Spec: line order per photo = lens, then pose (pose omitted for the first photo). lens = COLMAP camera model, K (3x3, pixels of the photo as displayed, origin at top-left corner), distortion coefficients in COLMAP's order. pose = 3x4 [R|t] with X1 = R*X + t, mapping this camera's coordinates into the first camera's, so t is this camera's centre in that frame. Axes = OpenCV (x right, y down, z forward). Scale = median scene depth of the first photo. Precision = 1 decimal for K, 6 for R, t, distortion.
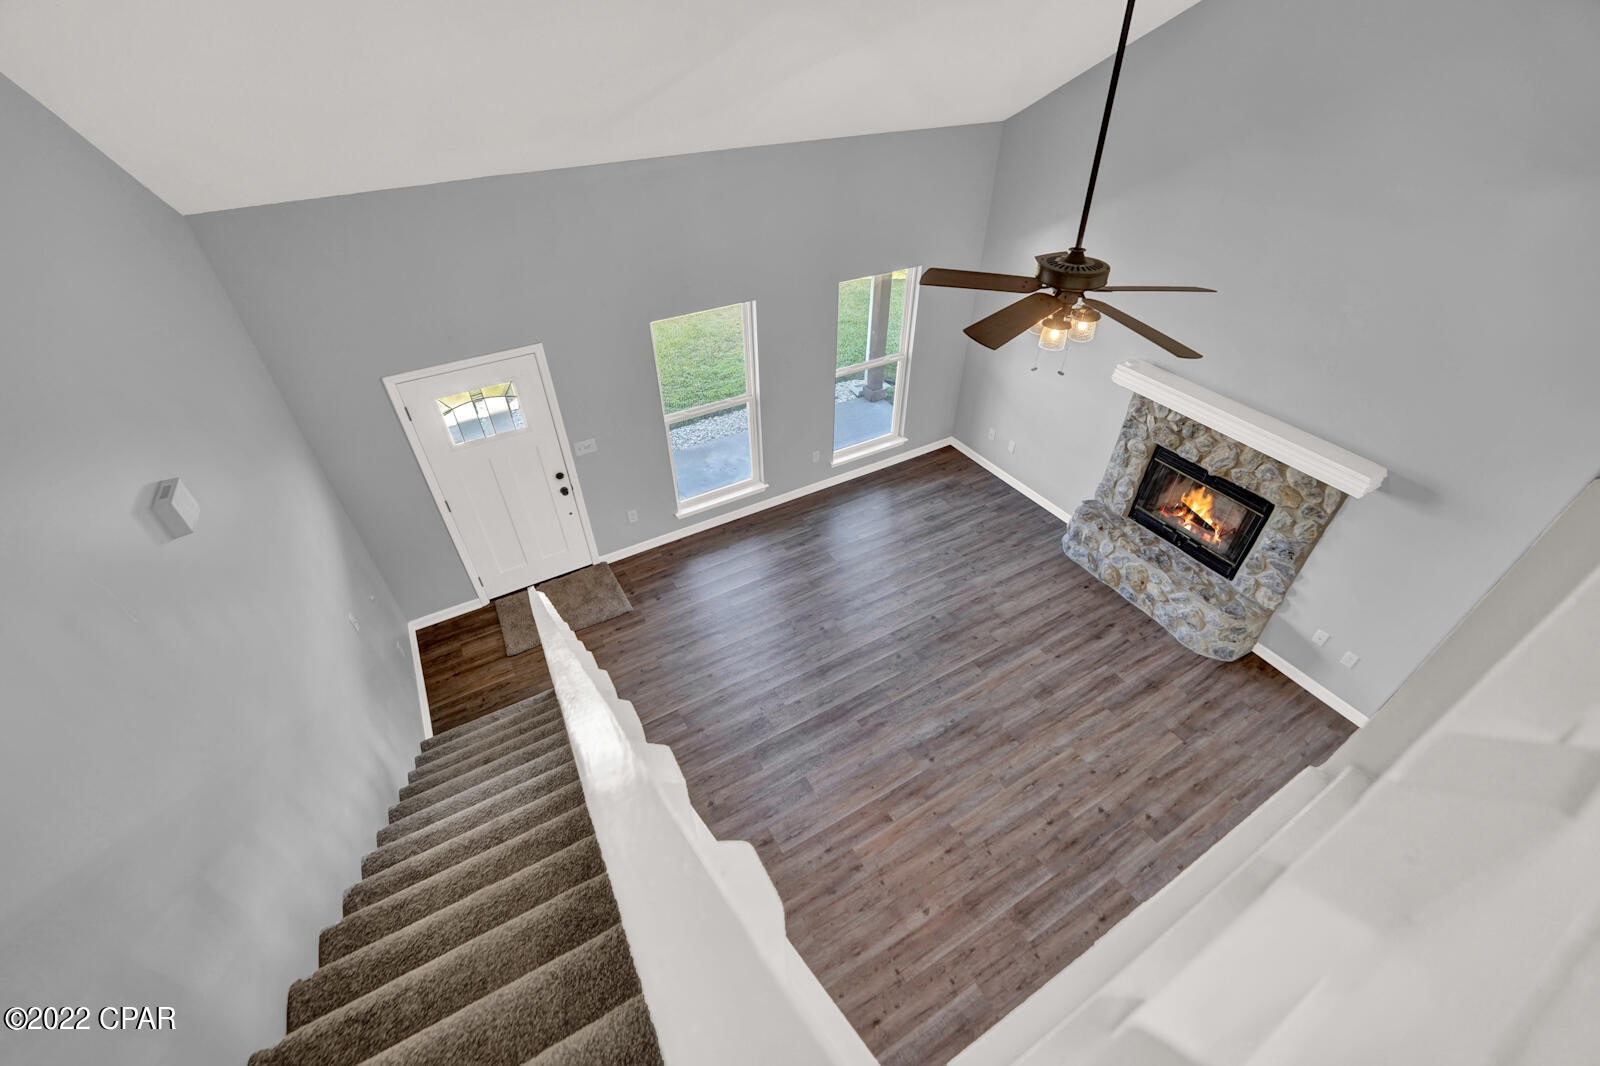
lens RADIAL K [[652.5, 0, 797.2], [0, 652.5, 537.9], [0, 0, 1]] dist [-0.027533, 0.001820]
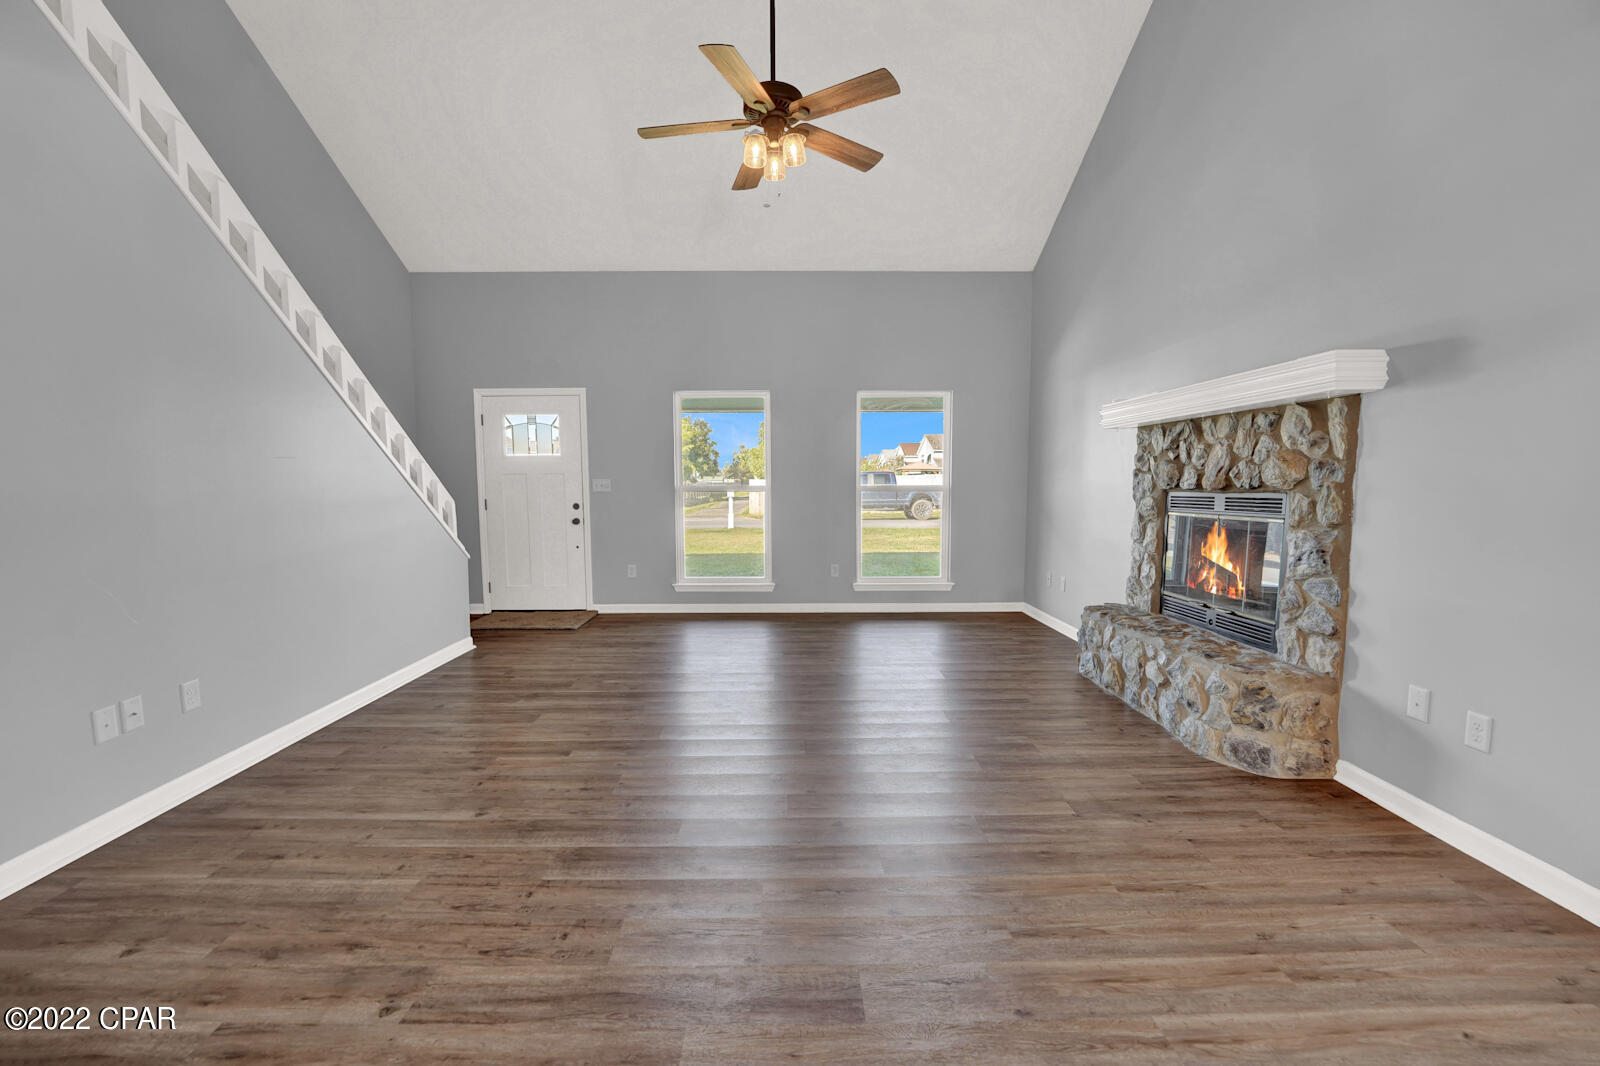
lens RADIAL K [[652.5, 0, 797.1], [0, 652.5, 536.6], [0, 0, 1]] dist [-0.027533, 0.001820]
pose [[0.873700, 0.045185, -0.484363, 0.582574], [-0.312368, 0.815402, -0.487387, 0.417455], [0.372928, 0.577129, 0.726530, 0.349757]]
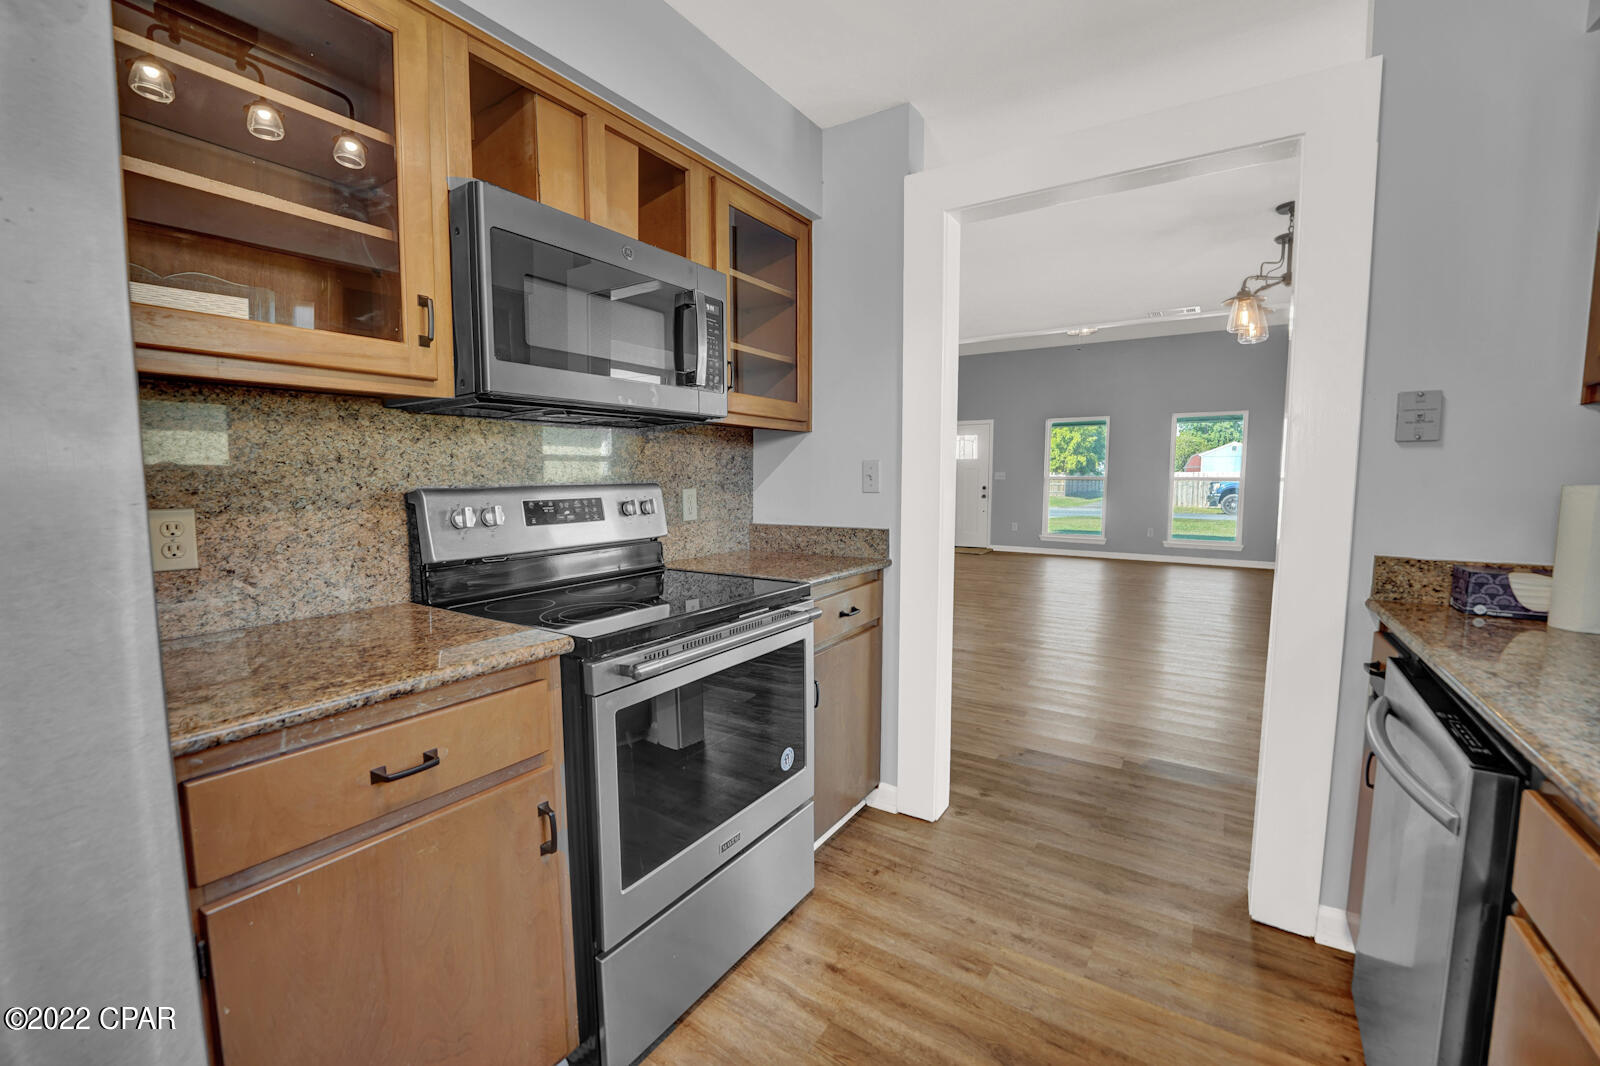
lens RADIAL K [[652.5, 0, 791.6], [0, 652.5, 537.2], [0, 0, 1]] dist [-0.027533, 0.001820]
pose [[0.439212, 0.089855, -0.893878, 1.270608], [-0.575026, 0.792584, -0.202869, 0.831650], [0.690245, 0.603106, 0.399782, -0.142265]]
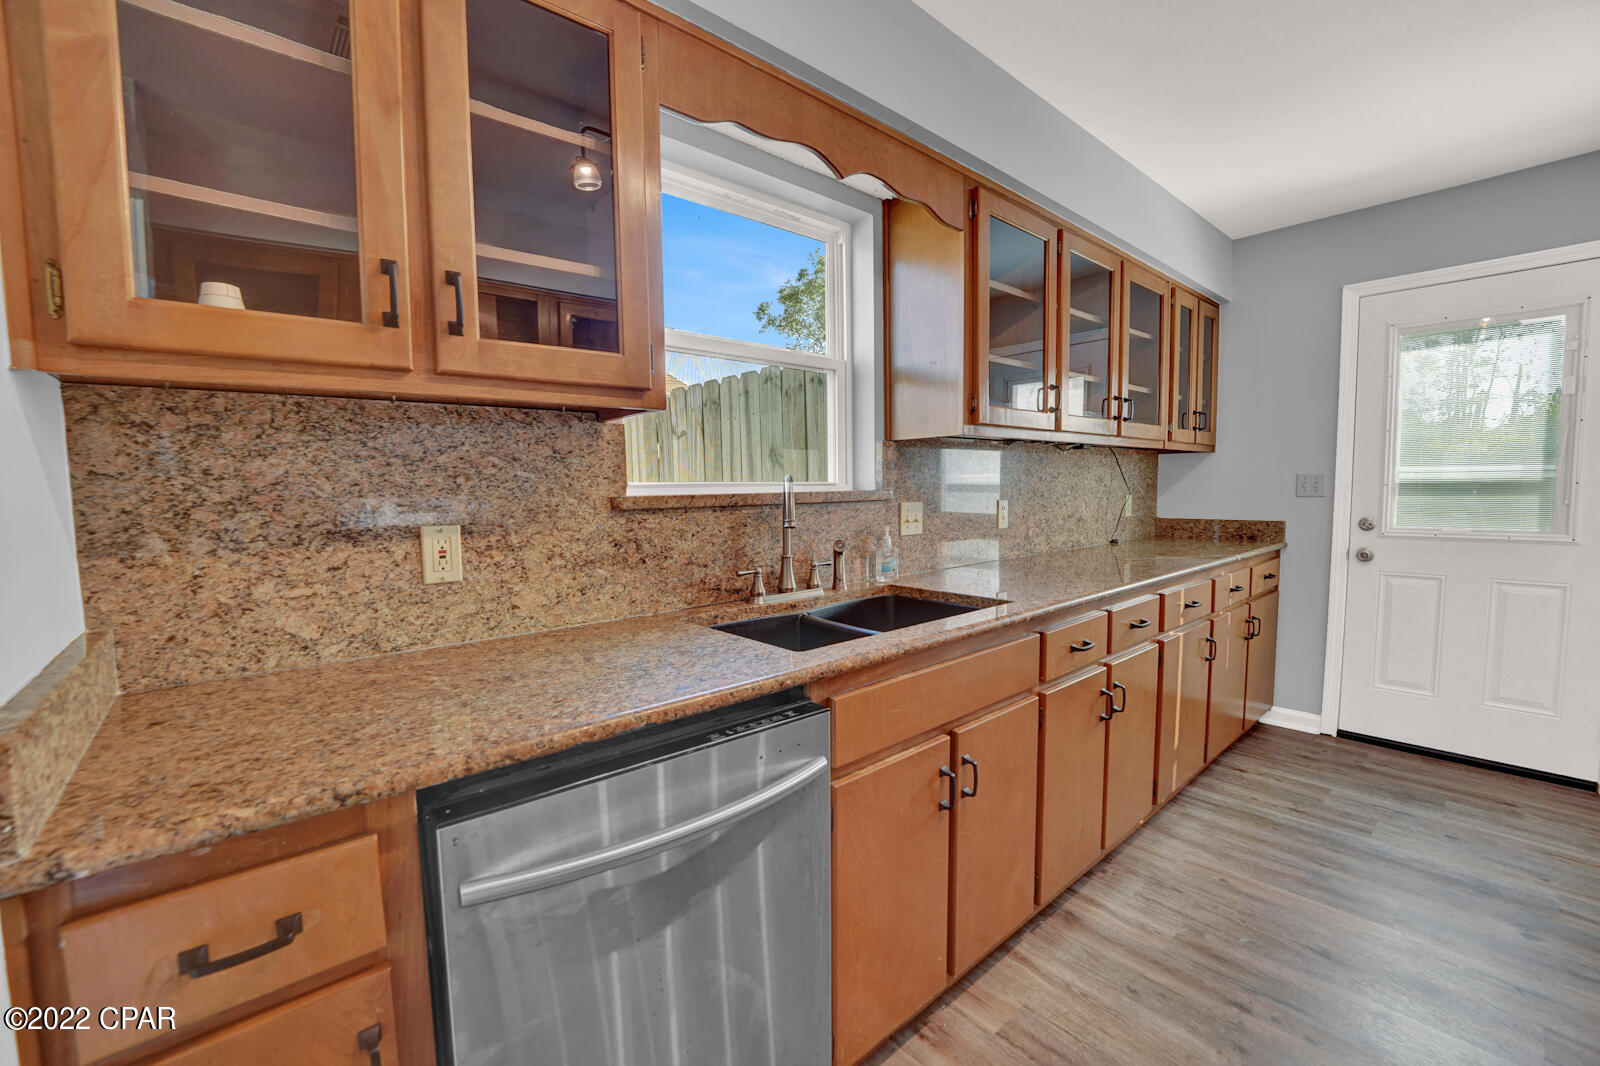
lens RADIAL K [[652.5, 0, 792.8], [0, 652.5, 537.7], [0, 0, 1]] dist [-0.027533, 0.001820]
pose [[-0.179032, -0.070482, 0.981315, 0.992567], [0.640453, 0.748803, 0.170627, 0.652487], [-0.746838, 0.659034, -0.088919, 0.073835]]
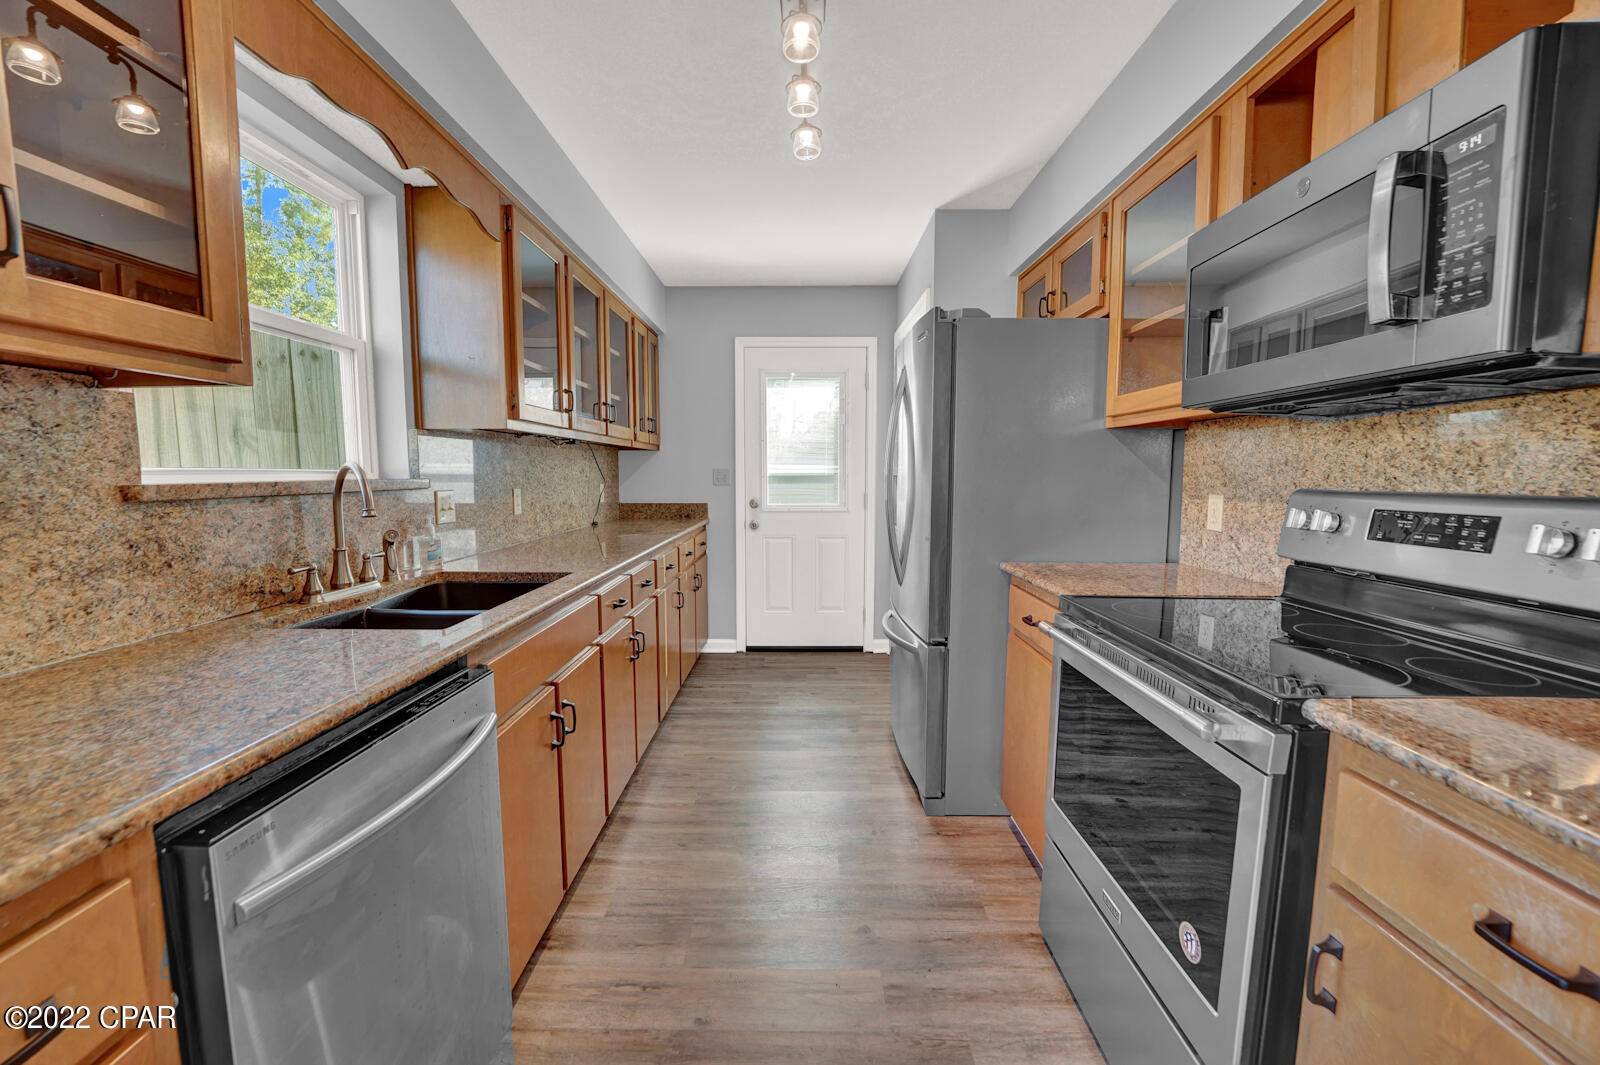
lens RADIAL K [[647.1, 0, 796.3], [0, 647.1, 536.9], [0, 0, 1]] dist [-0.028868, 0.002705]
pose [[-0.859153, -0.046762, 0.509577, 0.978242], [0.329553, 0.711252, 0.620899, 0.588499], [-0.391472, 0.701380, -0.595664, 0.150277]]
